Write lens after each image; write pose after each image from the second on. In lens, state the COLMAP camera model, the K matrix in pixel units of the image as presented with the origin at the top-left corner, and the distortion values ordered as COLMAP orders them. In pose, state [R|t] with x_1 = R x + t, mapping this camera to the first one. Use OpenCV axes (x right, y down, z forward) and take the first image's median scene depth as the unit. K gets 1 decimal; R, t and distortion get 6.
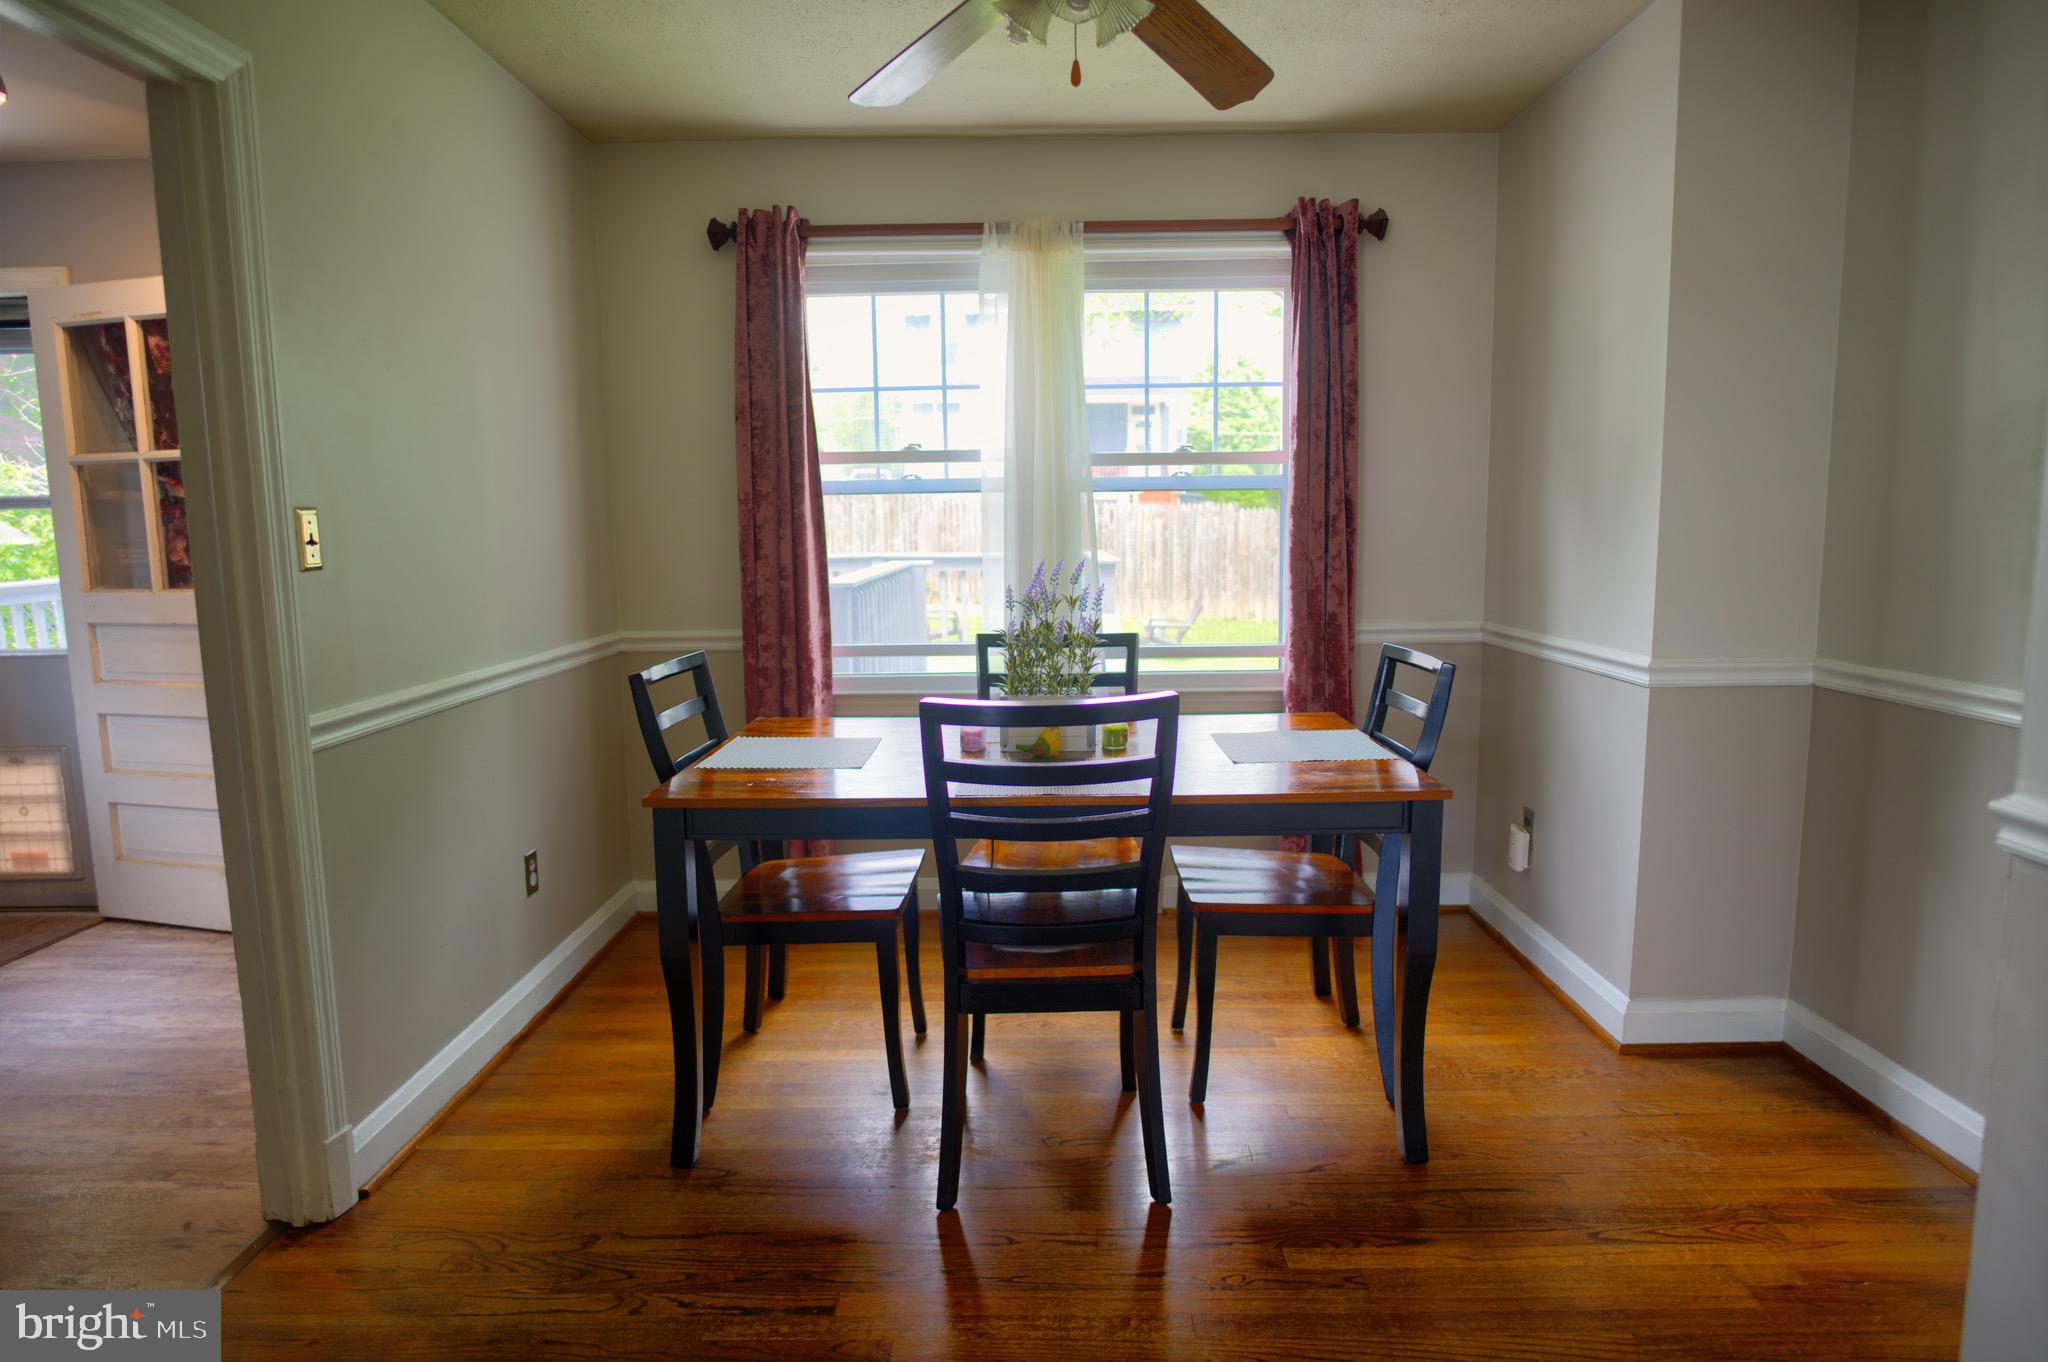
lens RADIAL K [[1174.2, 0, 1037.4], [0, 1174.2, 679.0], [0, 0, 1]] dist [-0.030250, 0.006477]
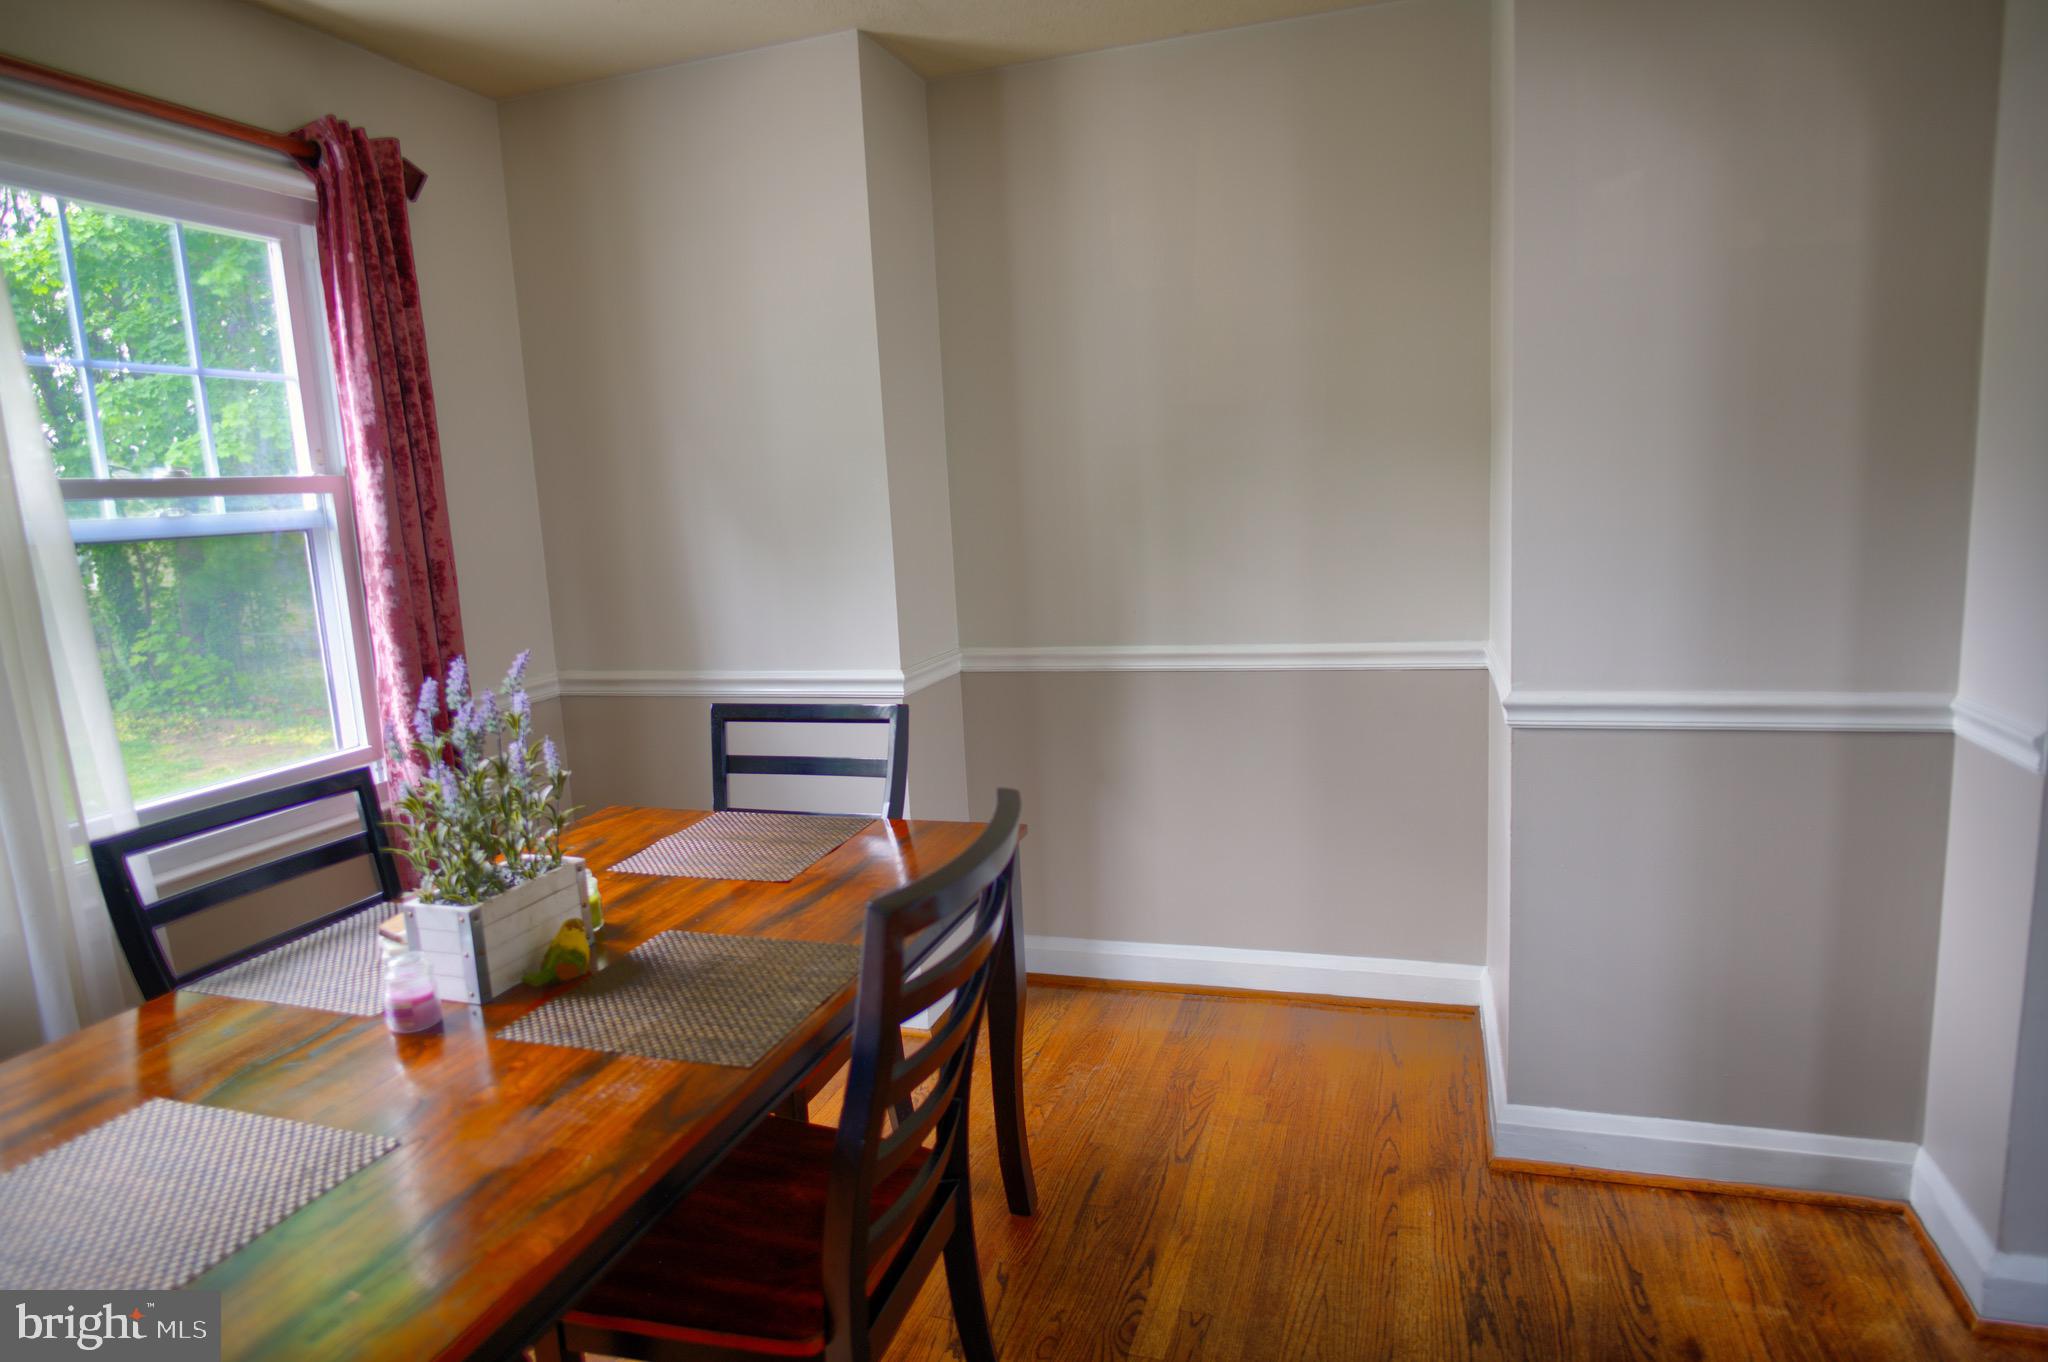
lens RADIAL K [[1174.2, 0, 1025.1], [0, 1174.2, 678.5], [0, 0, 1]] dist [-0.030250, 0.006477]
pose [[0.308814, -0.155432, 0.938336, -0.436589], [0.171301, 0.979513, 0.105876, -0.102848], [-0.935569, 0.128042, 0.329113, 0.526426]]
